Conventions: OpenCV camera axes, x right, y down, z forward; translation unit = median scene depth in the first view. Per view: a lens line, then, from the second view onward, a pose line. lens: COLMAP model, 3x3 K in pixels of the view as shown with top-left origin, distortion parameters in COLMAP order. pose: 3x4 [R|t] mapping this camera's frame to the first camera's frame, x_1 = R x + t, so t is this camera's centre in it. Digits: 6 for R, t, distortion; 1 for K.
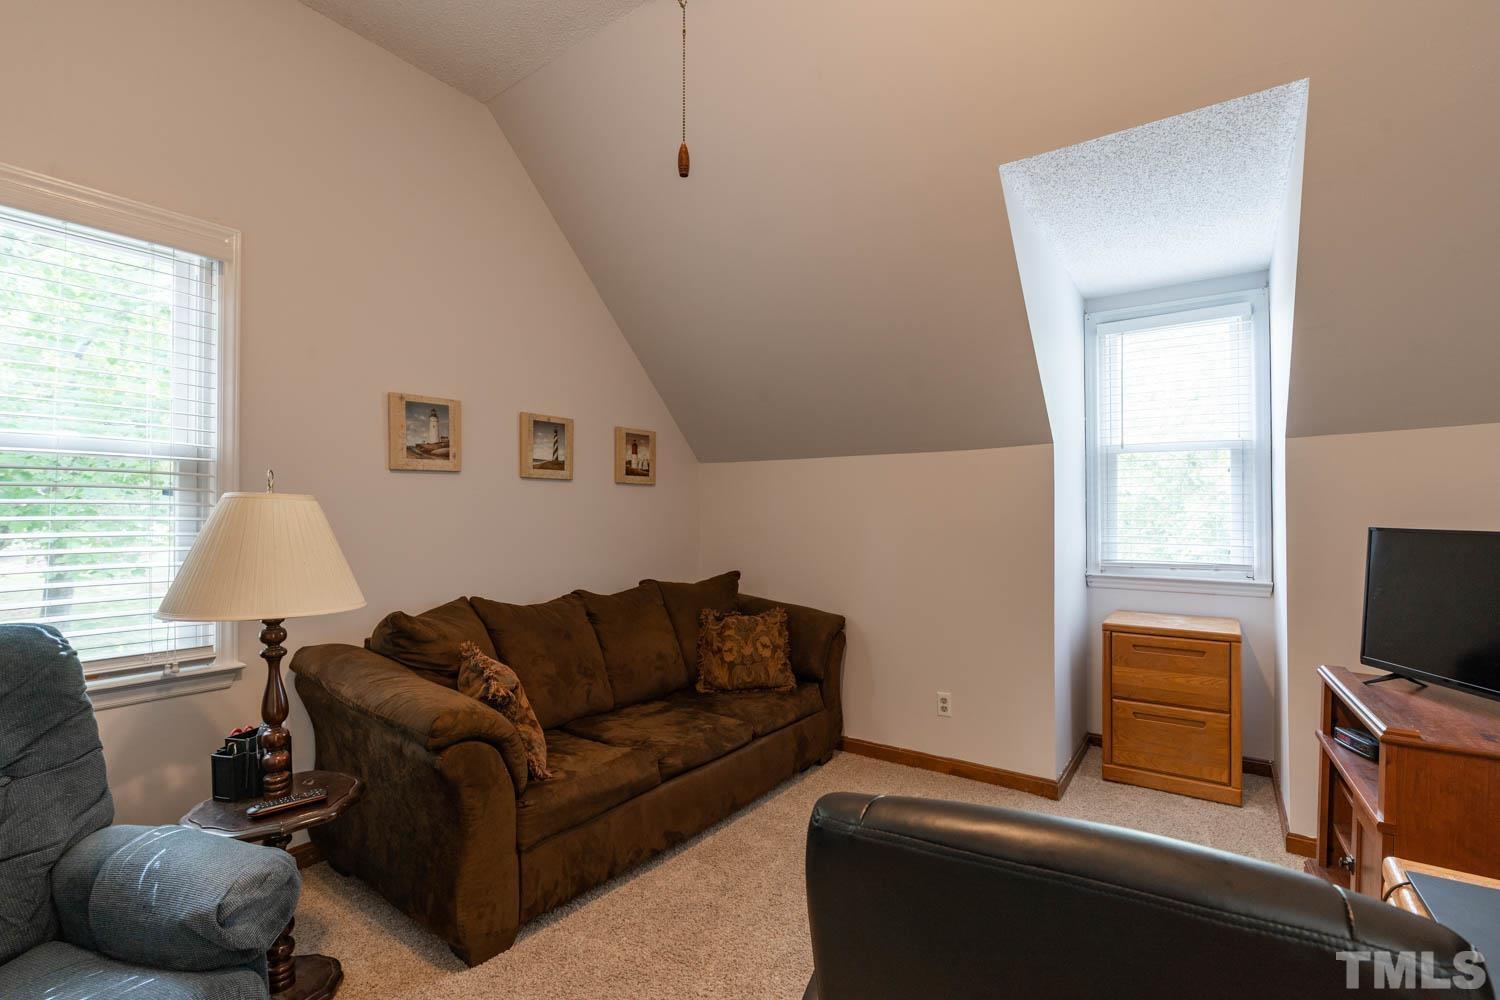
lens RADIAL K [[671.8, 0, 704.5], [0, 671.8, 515.8], [0, 0, 1]] dist [-0.004208, 0.002282]
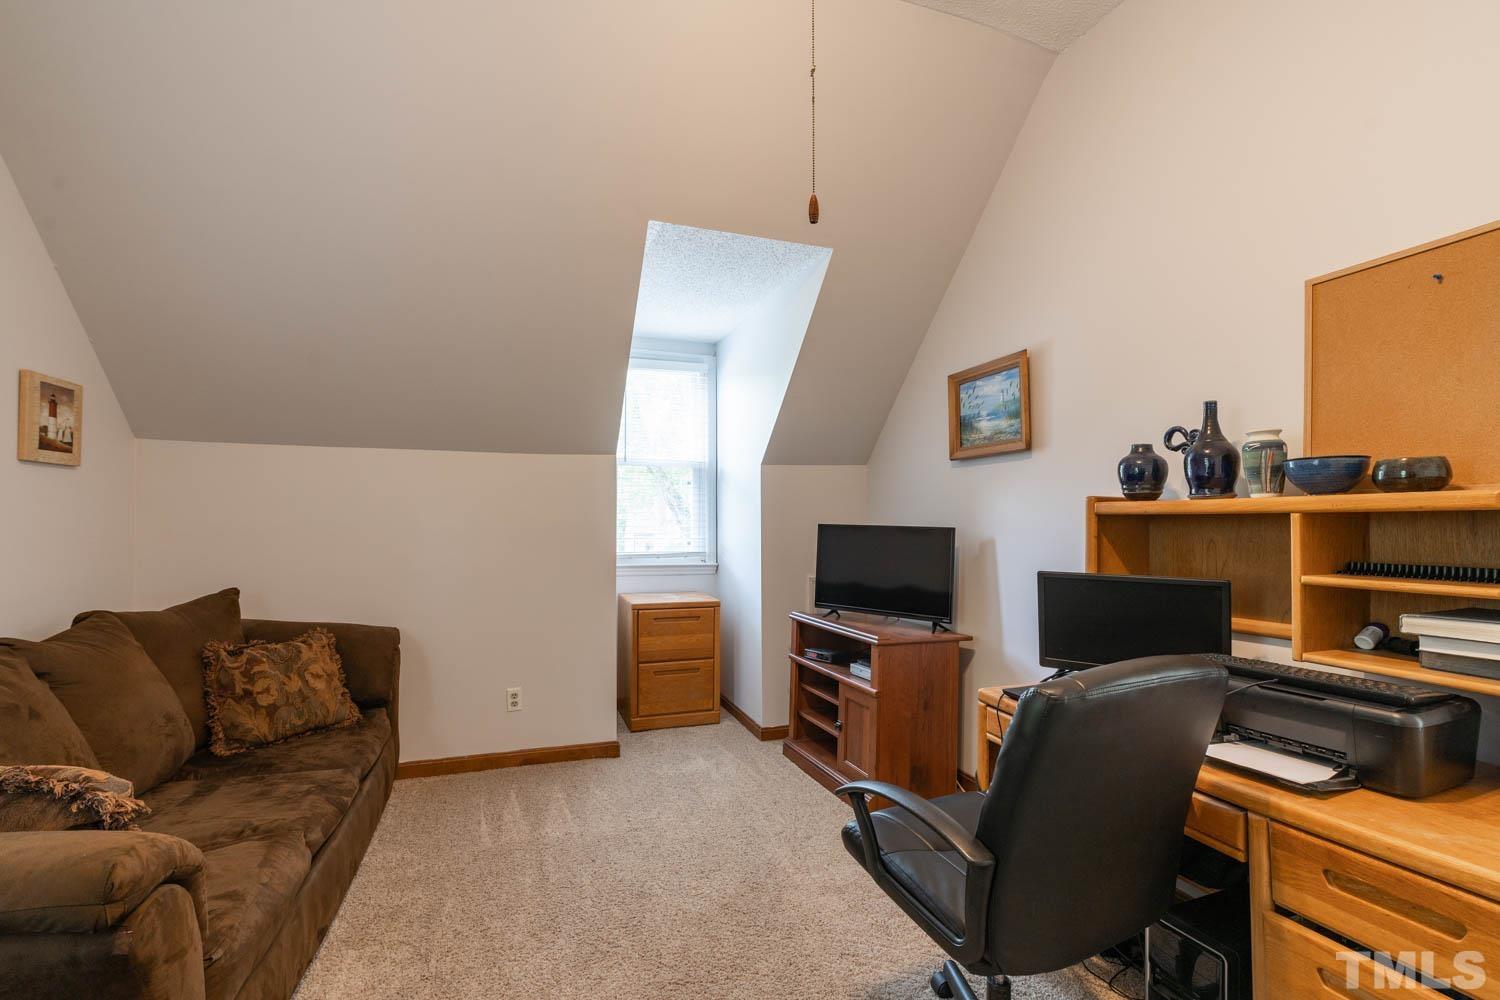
lens RADIAL K [[671.8, 0, 746.7], [0, 671.8, 512.9], [0, 0, 1]] dist [-0.004208, 0.002282]
pose [[0.581941, 0.007360, 0.813198, -0.268593], [-0.003507, 0.999972, -0.006540, 0.000946], [-0.813224, 0.000954, 0.581951, 0.111114]]
